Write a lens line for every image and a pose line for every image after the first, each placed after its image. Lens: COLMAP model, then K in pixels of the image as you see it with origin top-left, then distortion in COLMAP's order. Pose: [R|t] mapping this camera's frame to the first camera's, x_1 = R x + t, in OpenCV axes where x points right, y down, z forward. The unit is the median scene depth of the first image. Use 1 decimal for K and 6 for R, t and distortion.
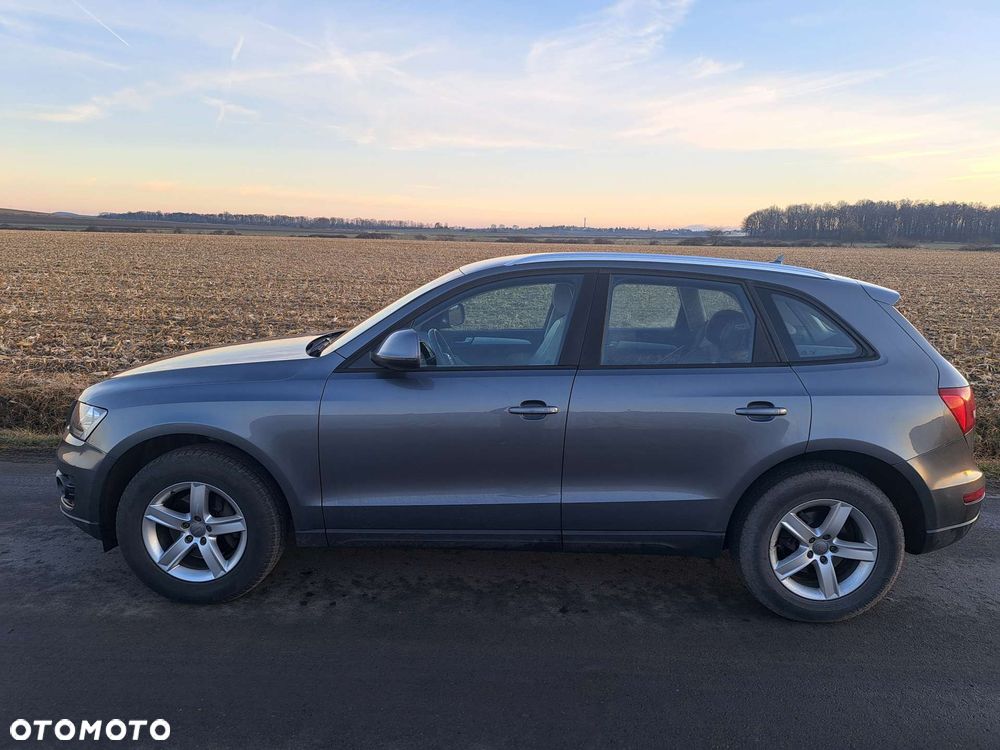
lens RADIAL K [[720.8, 0, 506.1], [0, 720.8, 371.0], [0, 0, 1]] dist [0.081748, -0.081905]
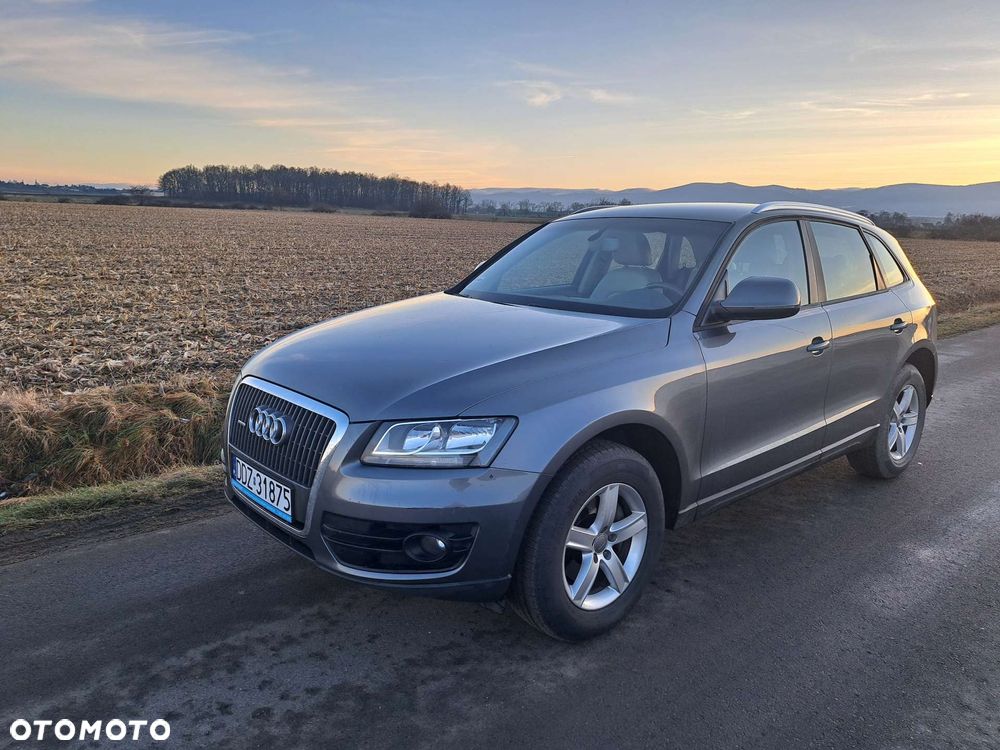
lens RADIAL K [[725.7, 0, 514.8], [0, 725.7, 372.4], [0, 0, 1]] dist [0.075368, -0.080123]
pose [[0.723074, -0.140132, 0.676407, -1.007740], [0.106091, 0.990118, 0.091714, -0.054156], [-0.682575, 0.005445, 0.730795, 0.474796]]
